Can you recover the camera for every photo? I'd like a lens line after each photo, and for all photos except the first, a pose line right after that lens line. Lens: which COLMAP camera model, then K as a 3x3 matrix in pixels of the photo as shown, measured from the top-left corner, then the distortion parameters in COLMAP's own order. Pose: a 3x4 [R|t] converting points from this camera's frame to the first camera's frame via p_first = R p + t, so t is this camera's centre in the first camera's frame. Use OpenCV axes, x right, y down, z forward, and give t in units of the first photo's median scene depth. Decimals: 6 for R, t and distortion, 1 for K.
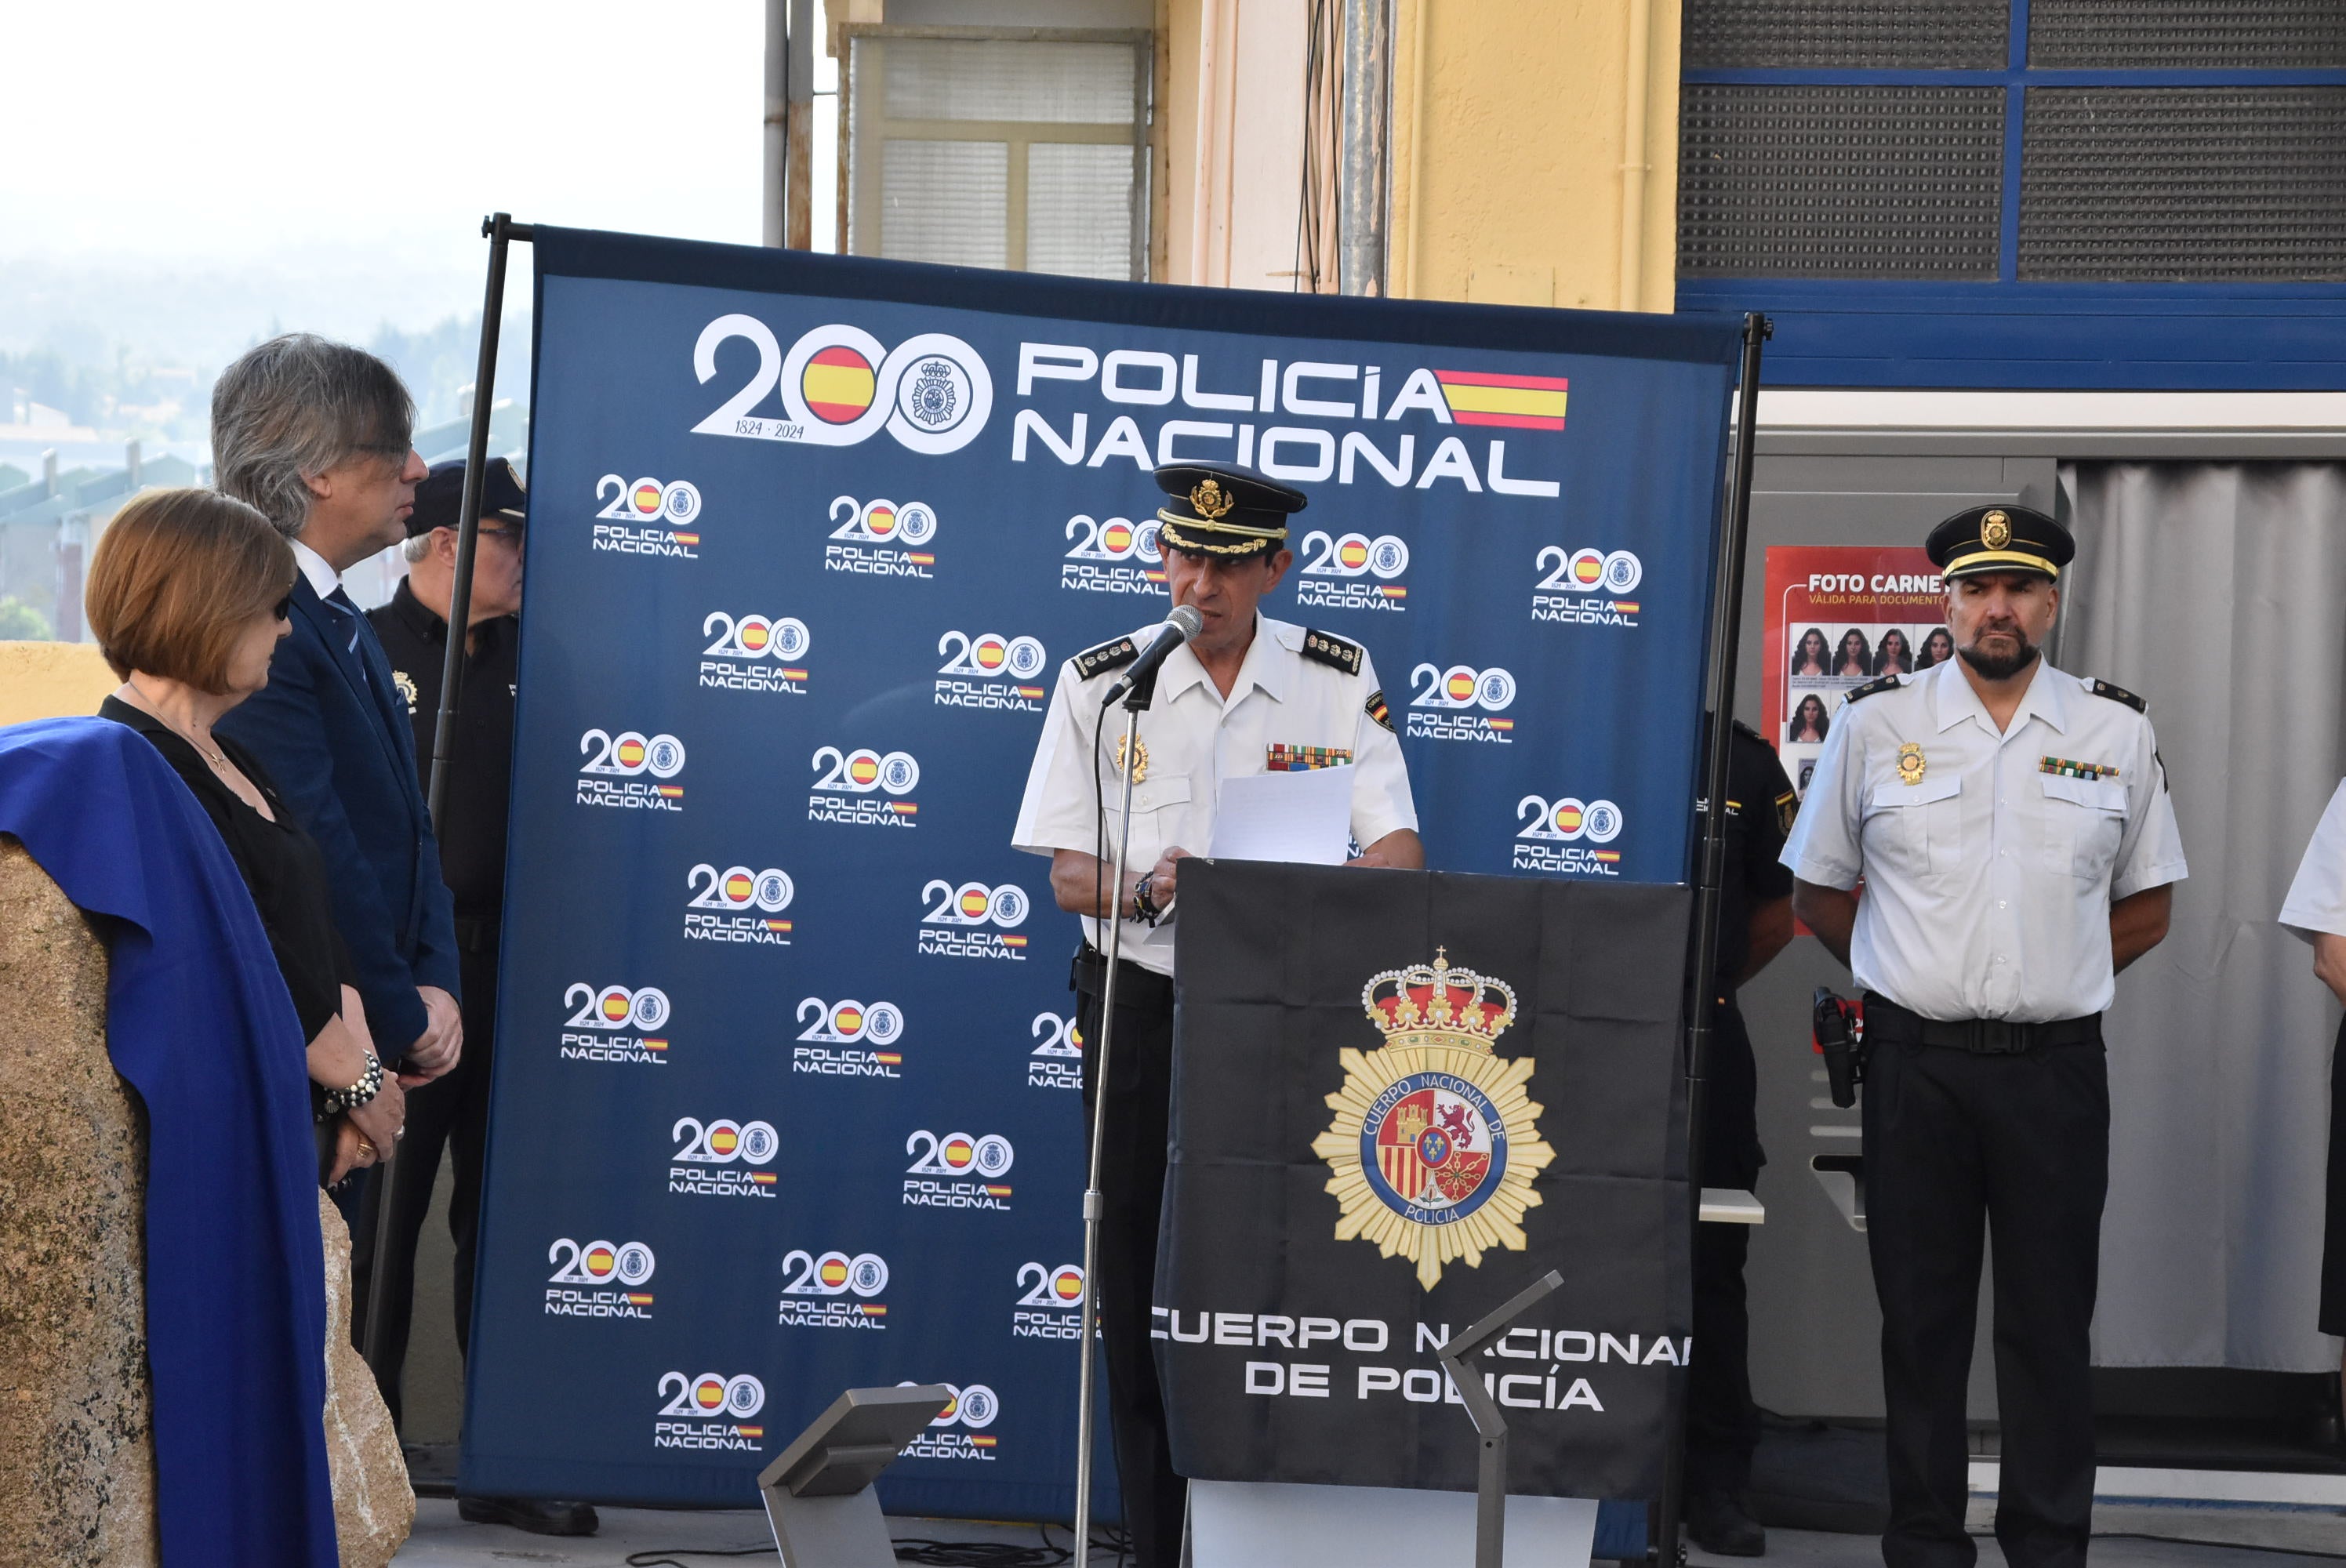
lens RADIAL K [[8370.5, 0, 1095.8], [0, 8370.5, 910.8], [0, 0, 1]] dist [1.018174, 0.000000]
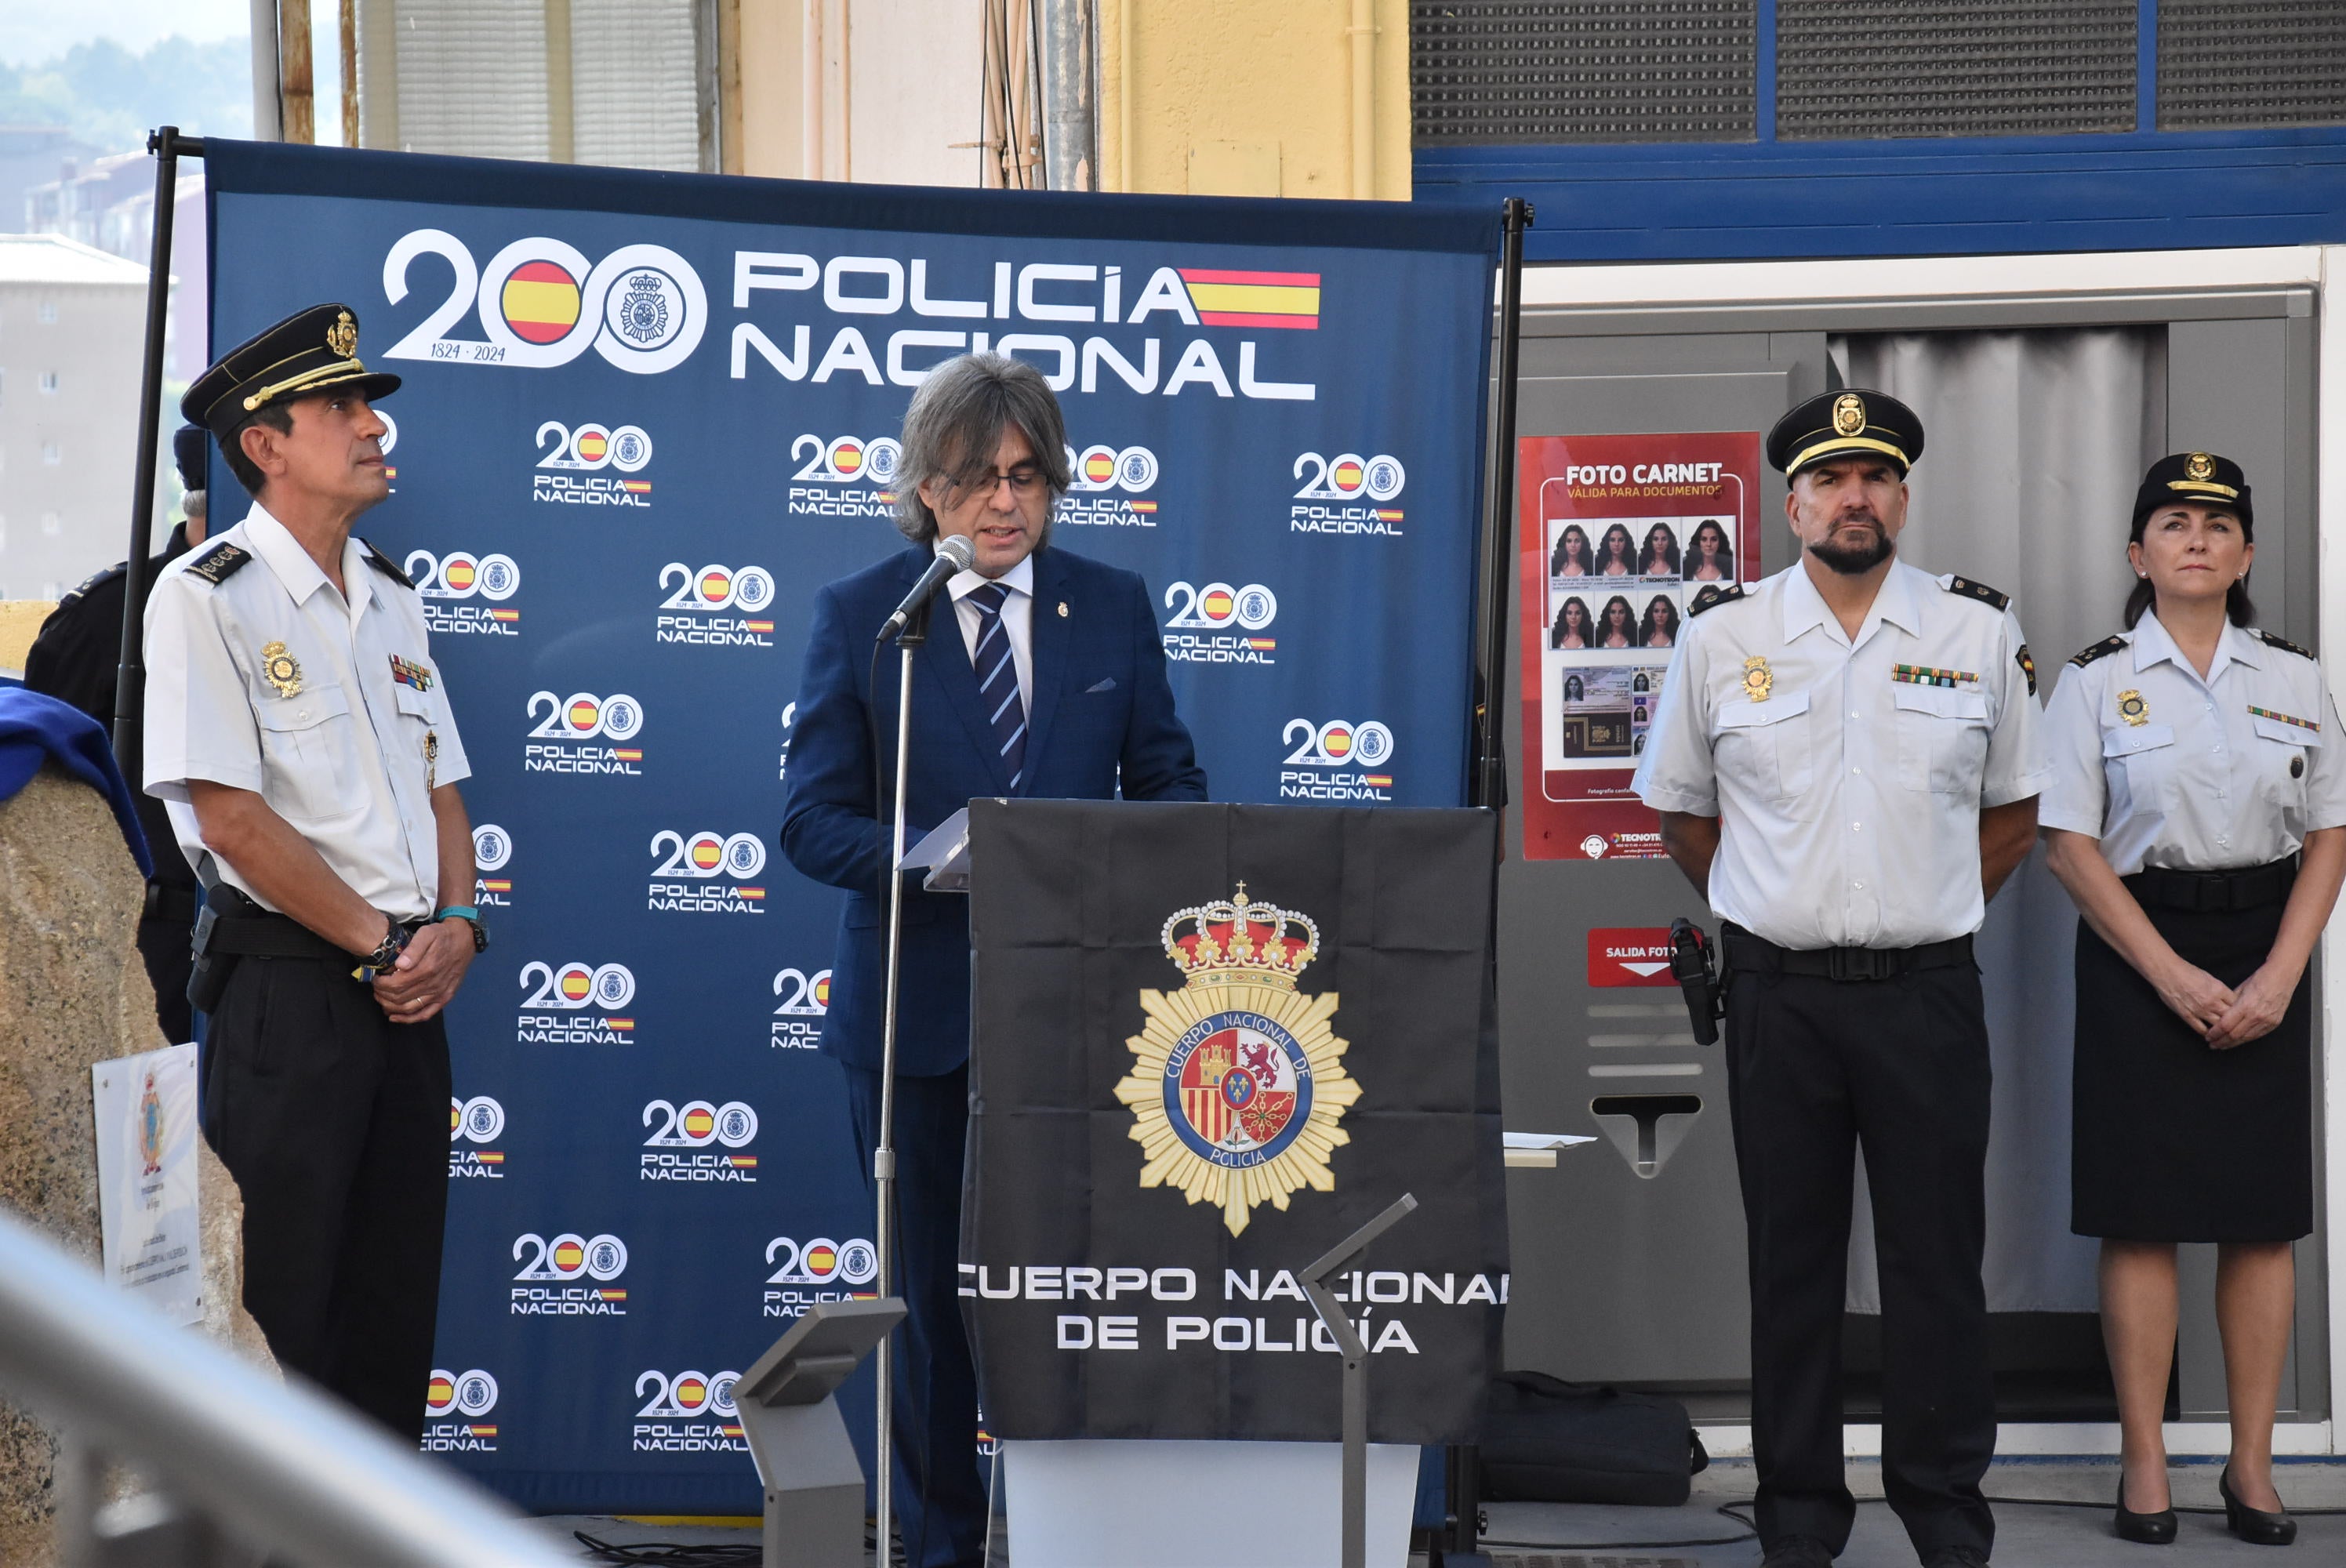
lens RADIAL K [[11056.2, 0, 1104.5], [0, 11056.2, 908.2], [0, 0, 1]] dist [1.508940, 0.000000]
pose [[0.997940, -0.034943, 0.053807, -0.037040], [0.034694, 0.999383, 0.005553, -0.000194], [-0.053968, -0.003675, 0.998536, -0.235253]]
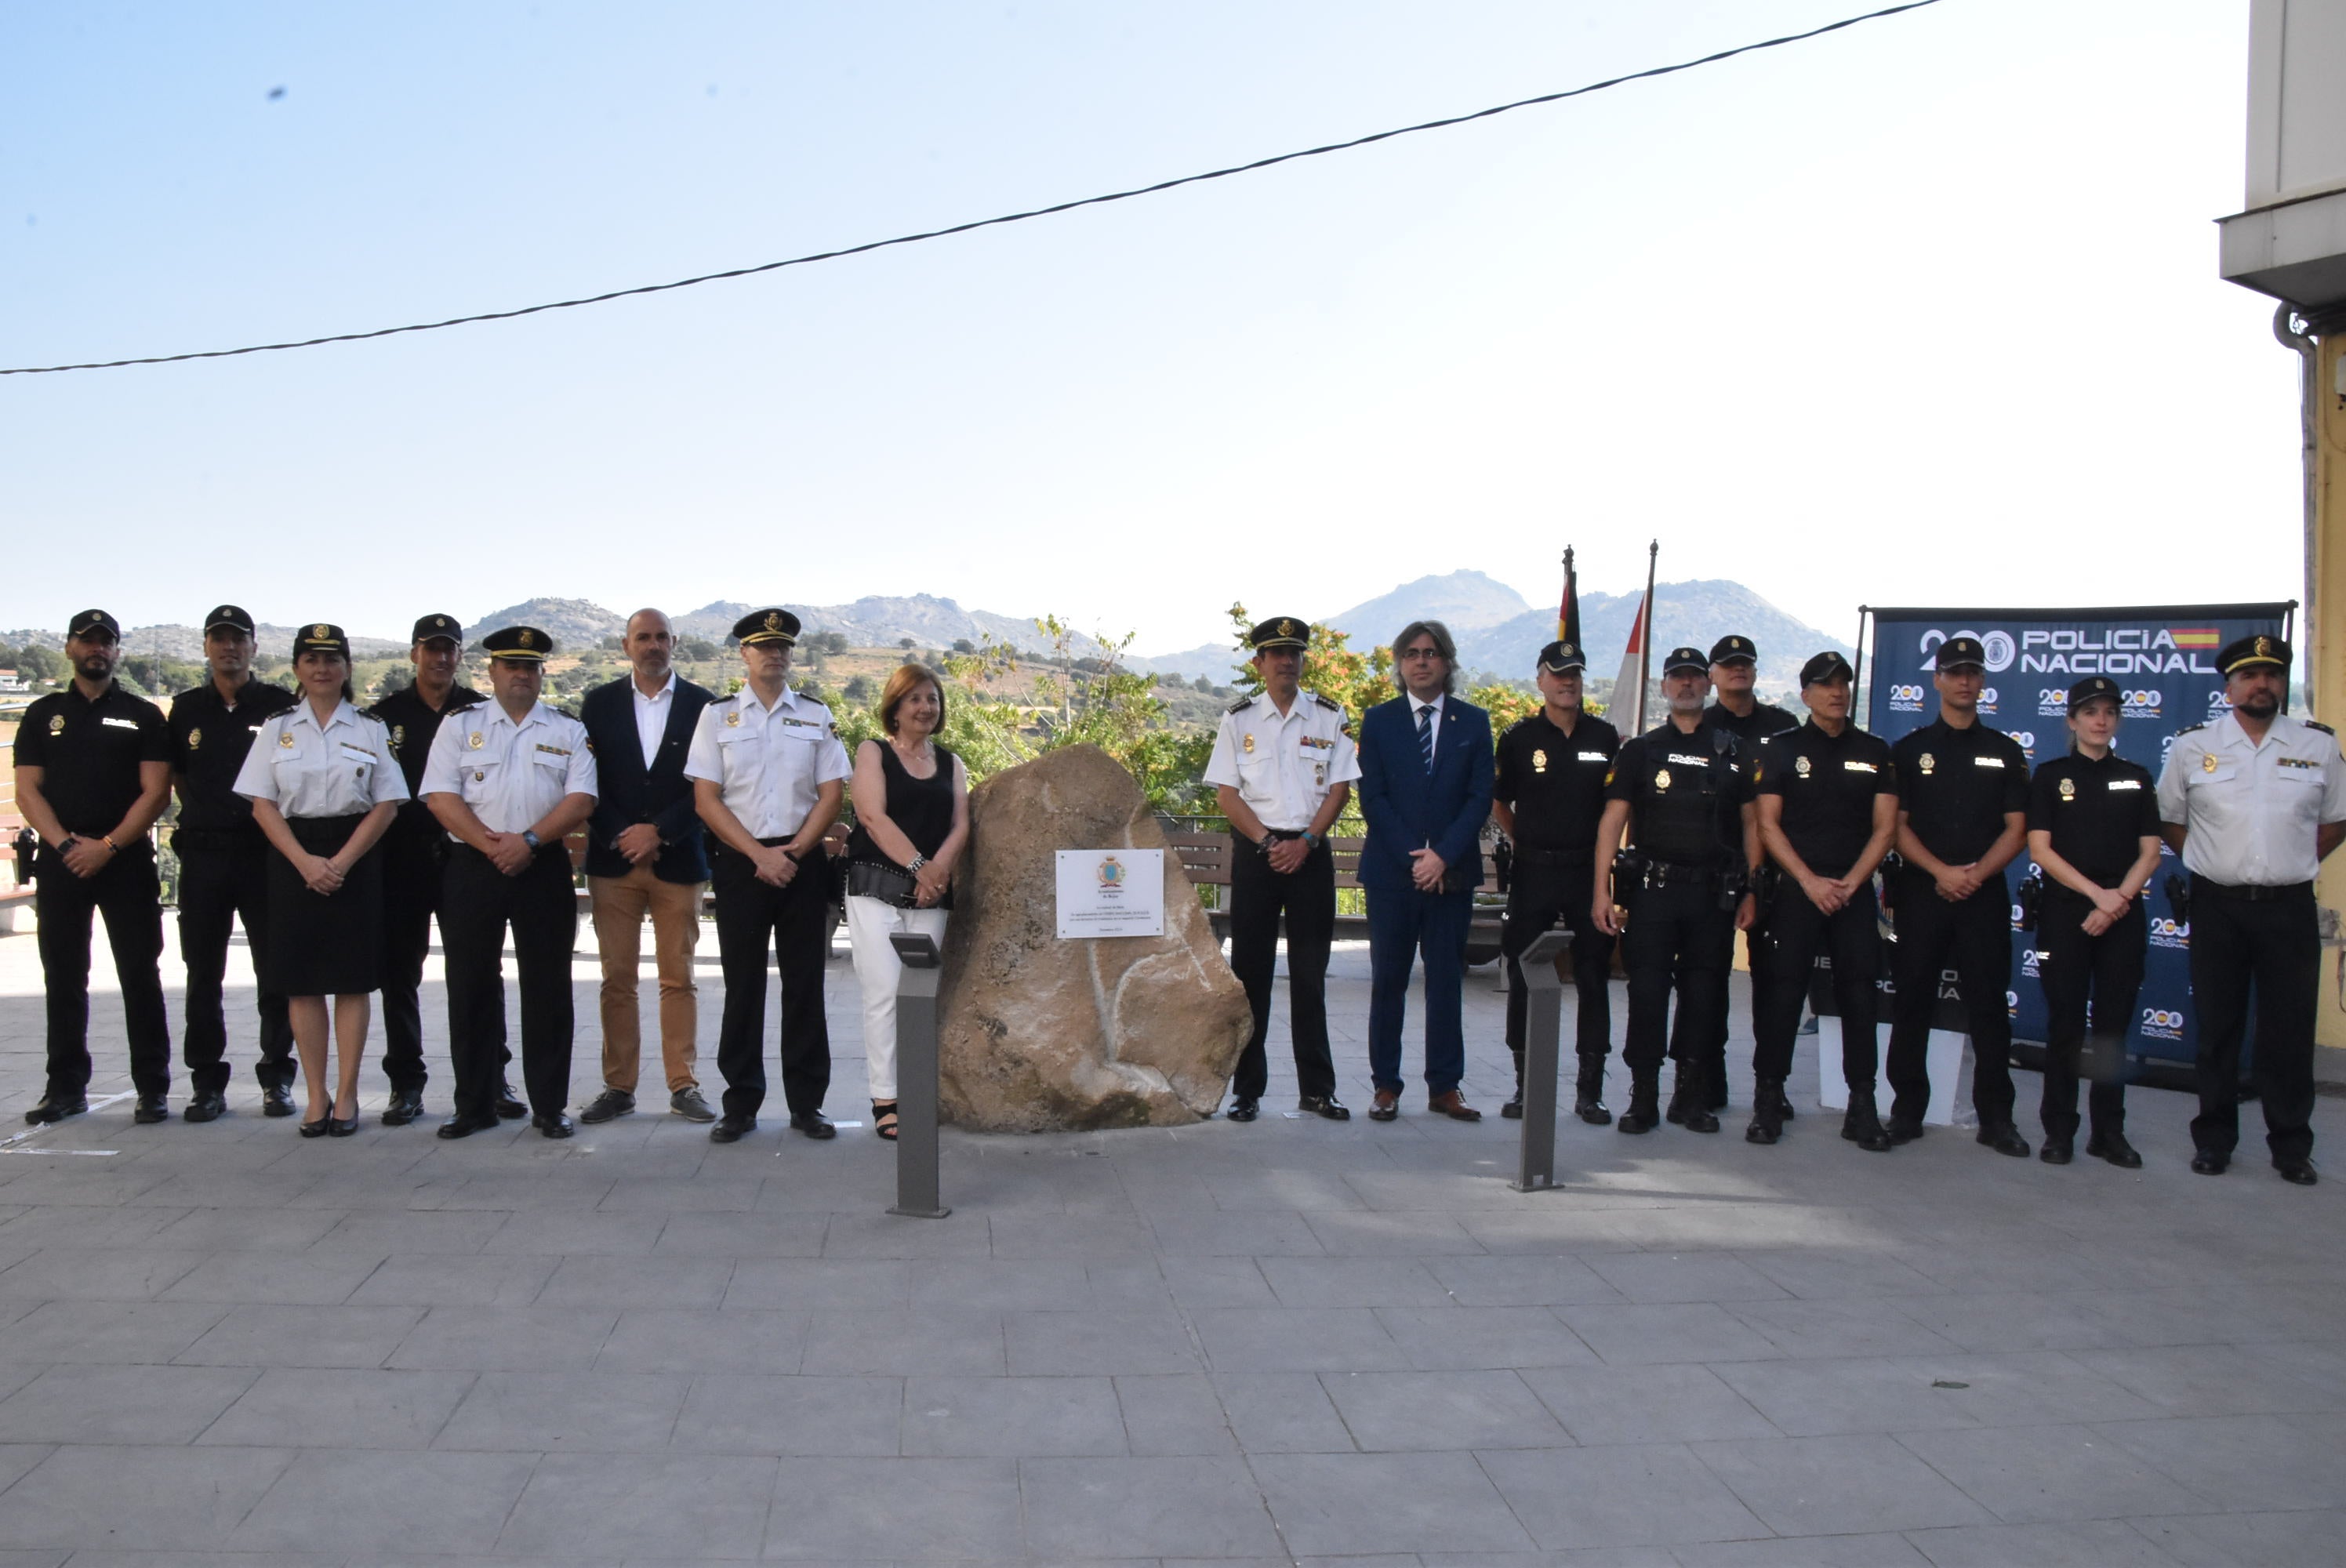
lens RADIAL K [[1916.9, 0, 1184.8], [0, 1916.9, 824.8], [0, 0, 1]] dist [-0.051146, 0.032912]
pose [[0.584085, -0.004177, -0.811681, 0.353083], [-0.017623, 0.999686, -0.017826, 0.015771], [0.811501, 0.024716, 0.583828, 0.383991]]
